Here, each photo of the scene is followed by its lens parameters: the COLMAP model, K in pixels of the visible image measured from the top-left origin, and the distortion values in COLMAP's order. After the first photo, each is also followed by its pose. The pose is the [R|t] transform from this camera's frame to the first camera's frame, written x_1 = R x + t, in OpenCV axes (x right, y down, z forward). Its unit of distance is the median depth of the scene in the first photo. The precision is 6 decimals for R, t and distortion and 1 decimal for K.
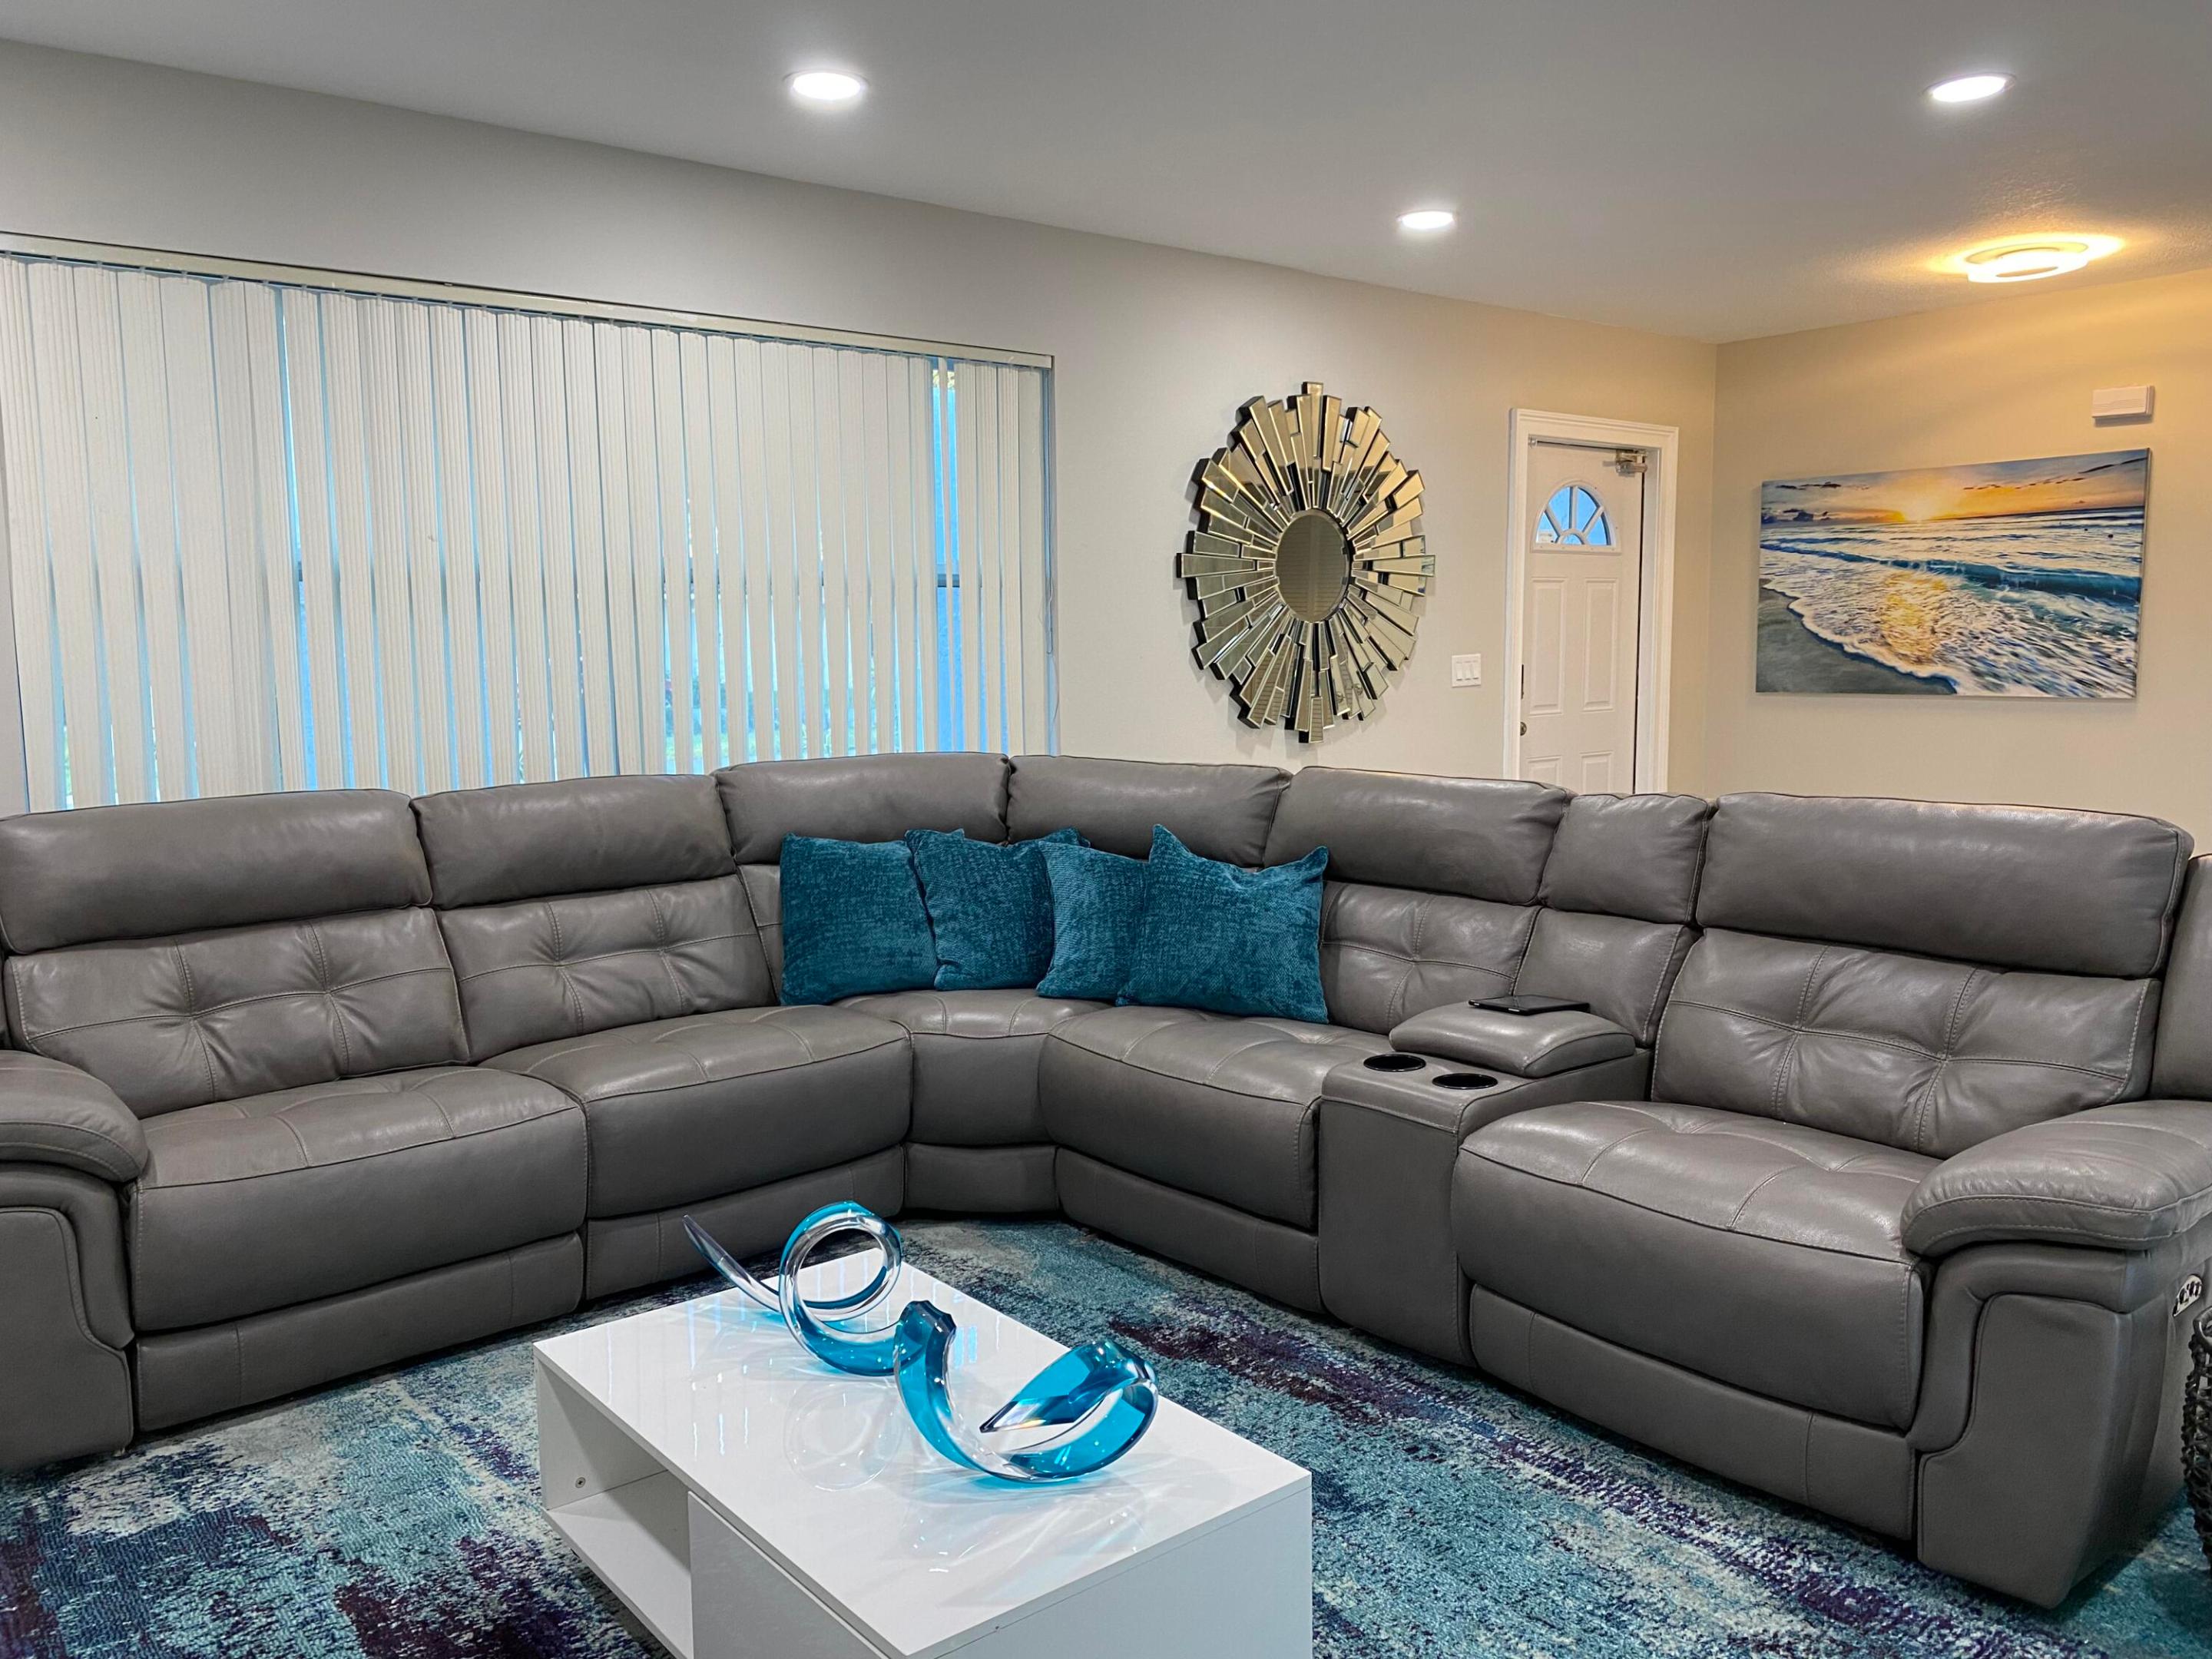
lens RADIAL K [[1717.7, 0, 1095.9], [0, 1717.7, 827.6], [0, 0, 1]] dist [-0.001219, 0.000477]
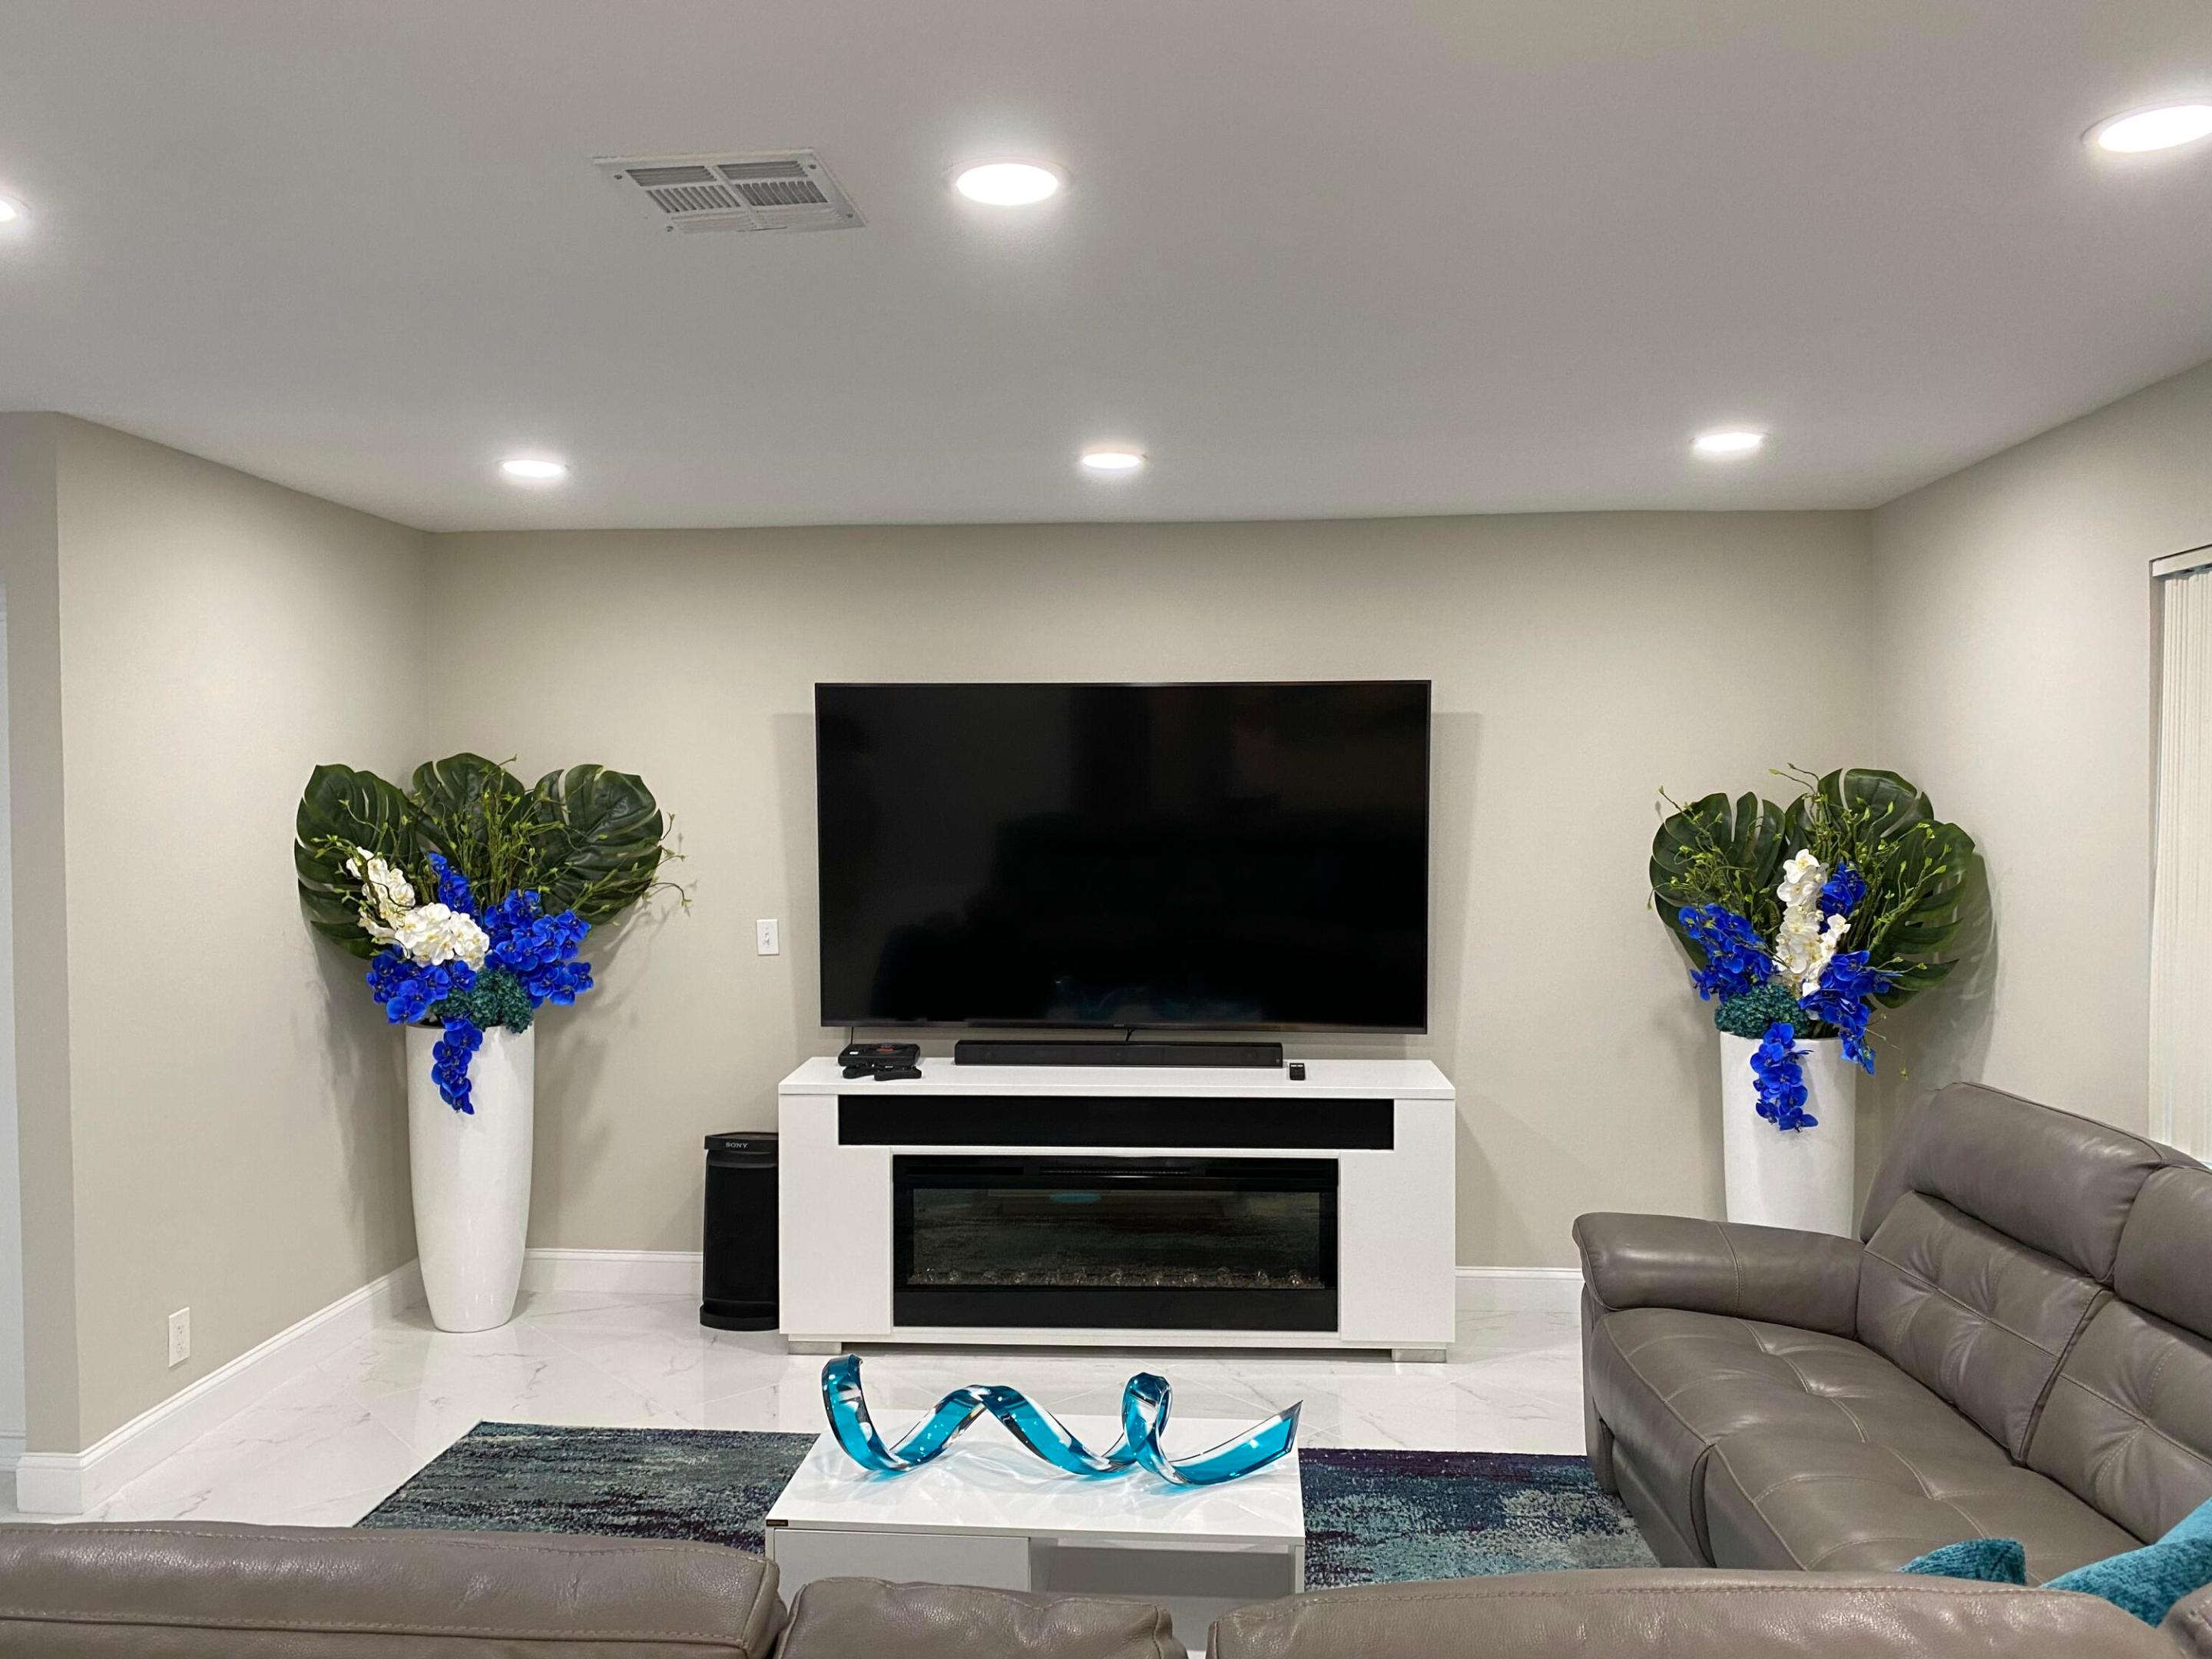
lens RADIAL K [[1701.7, 0, 1099.9], [0, 1701.7, 829.3], [0, 0, 1]] dist [0.081339, -0.199170]
pose [[-0.687942, 0.027719, -0.725236, 0.322012], [-0.069636, 0.992139, 0.103974, -0.132780], [0.722417, 0.122031, -0.680604, 0.689562]]
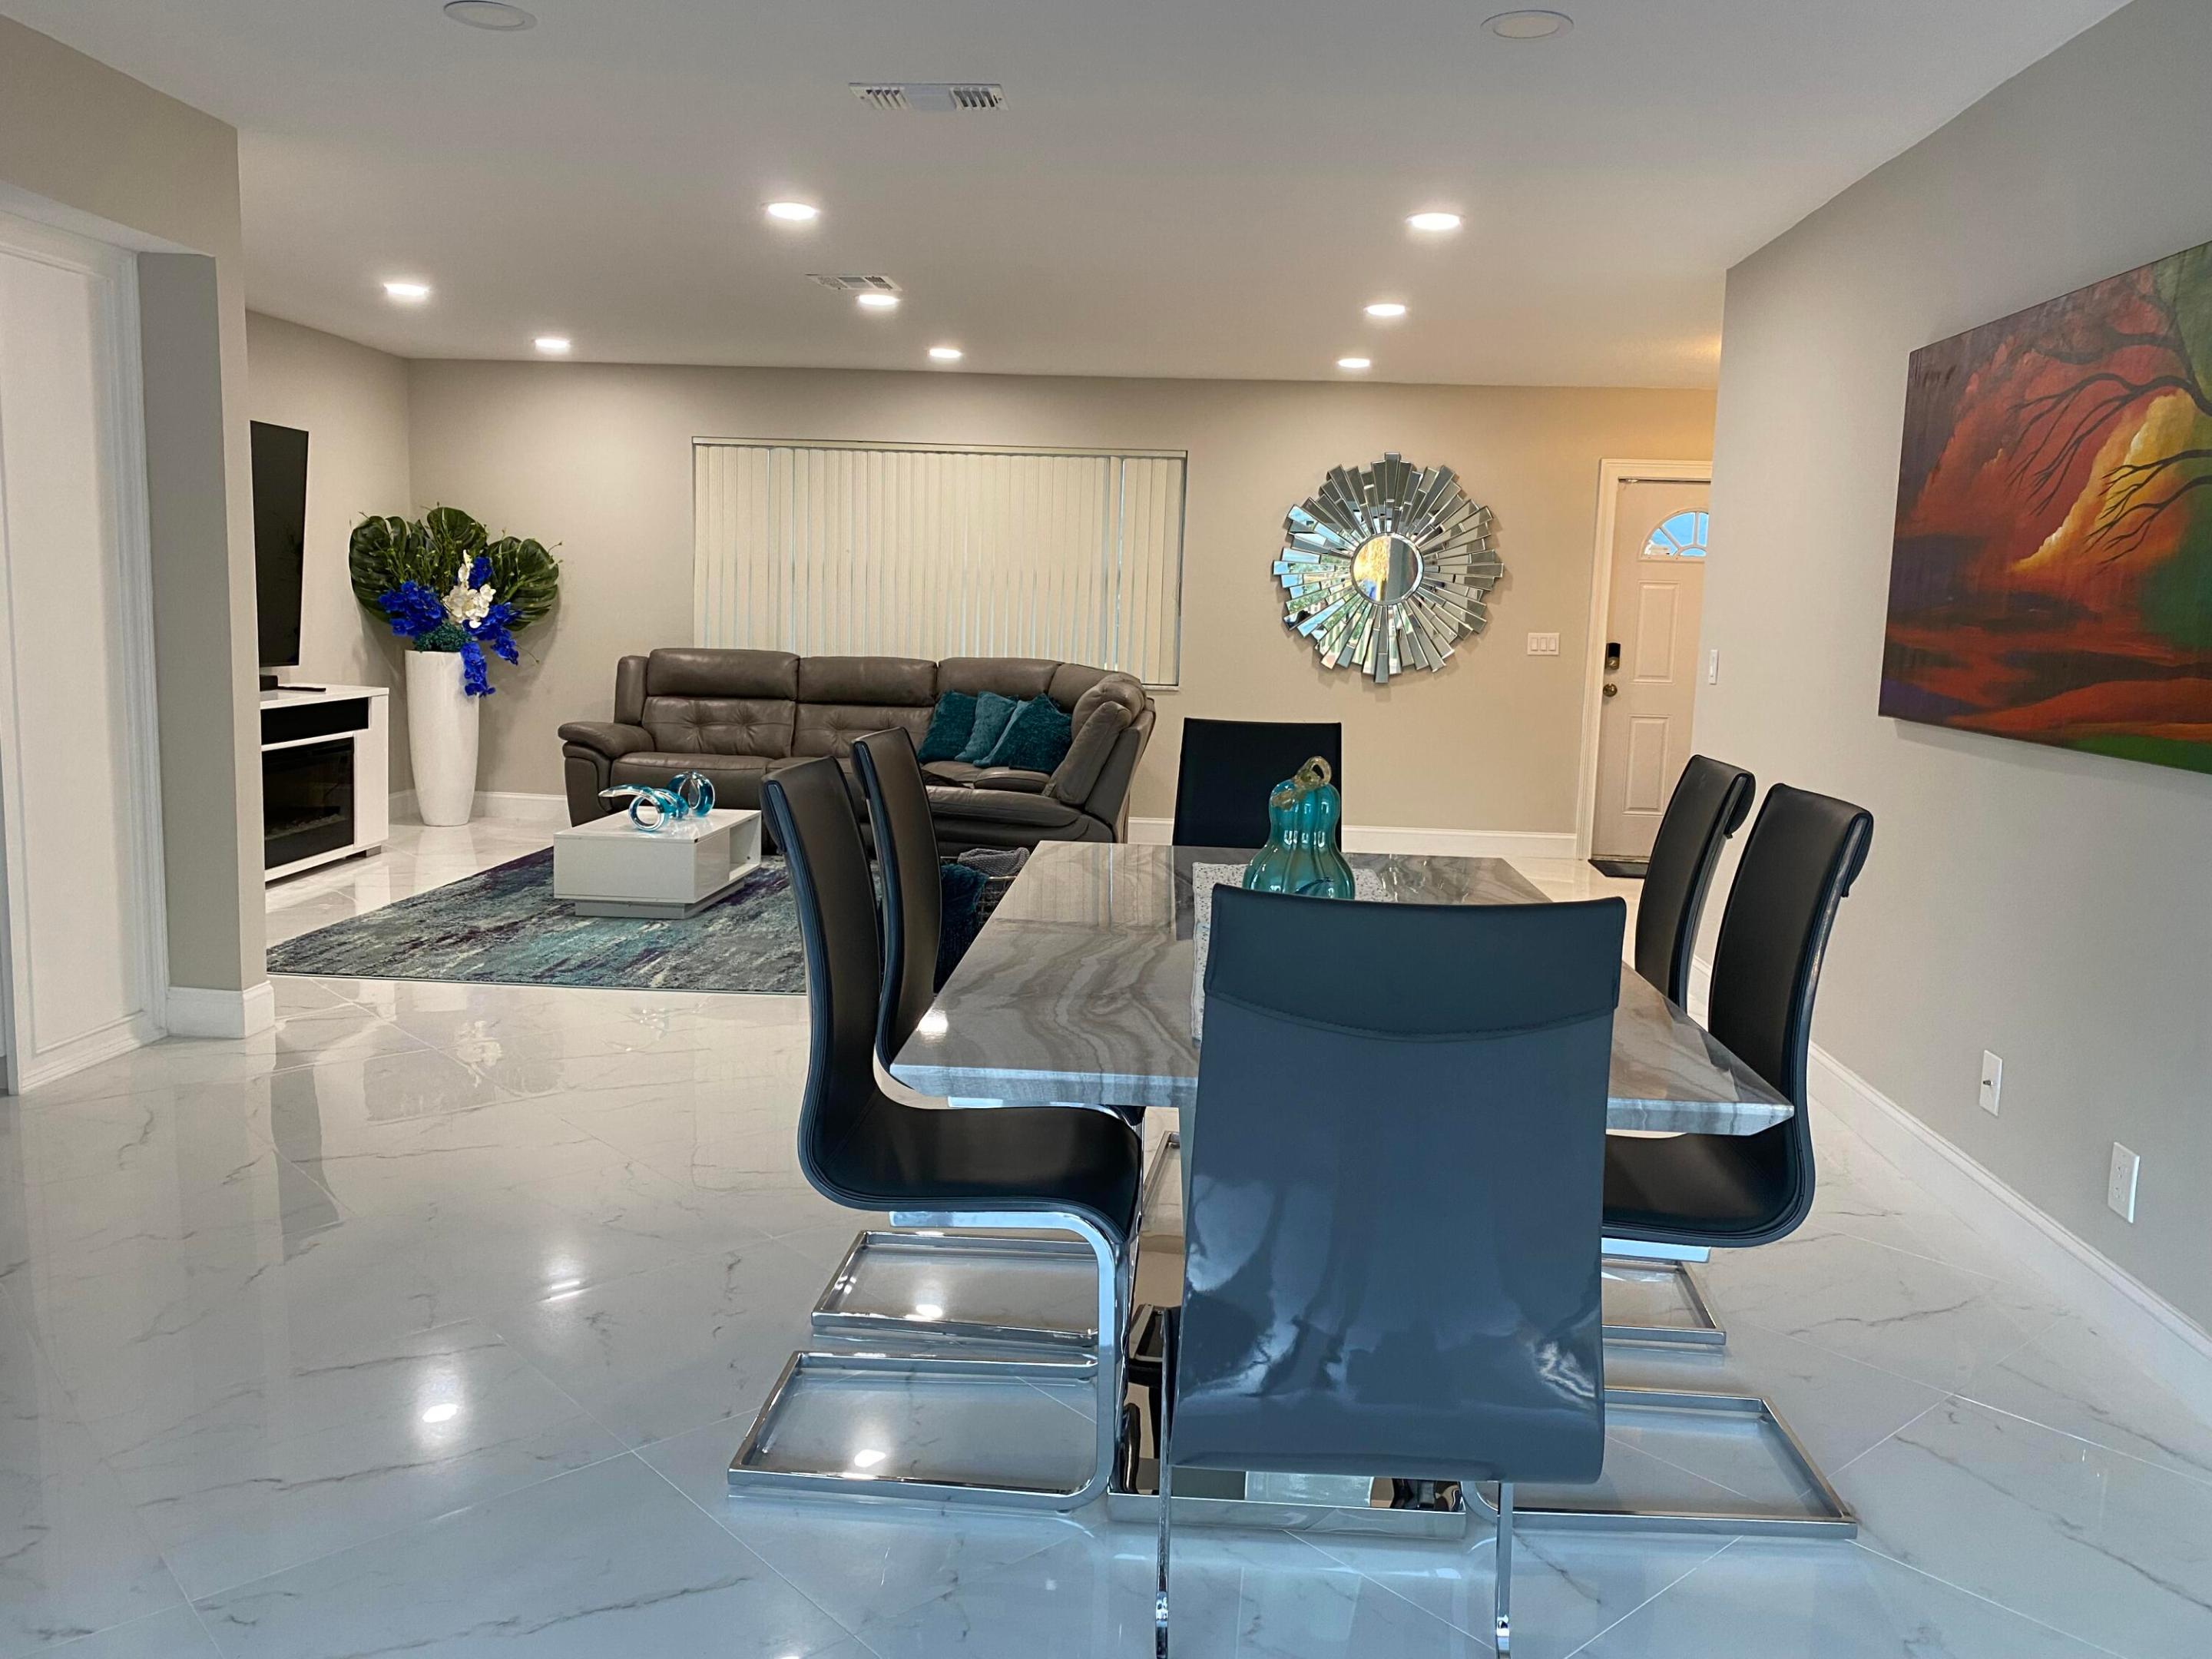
lens RADIAL K [[1689.9, 0, 1087.2], [0, 1689.9, 834.0], [0, 0, 1]] dist [0.101779, -0.192034]
pose [[0.730850, 0.128127, -0.670404, 0.927625], [-0.115254, 0.991285, 0.063808, 0.018200], [0.672737, 0.030633, 0.739248, -0.305718]]
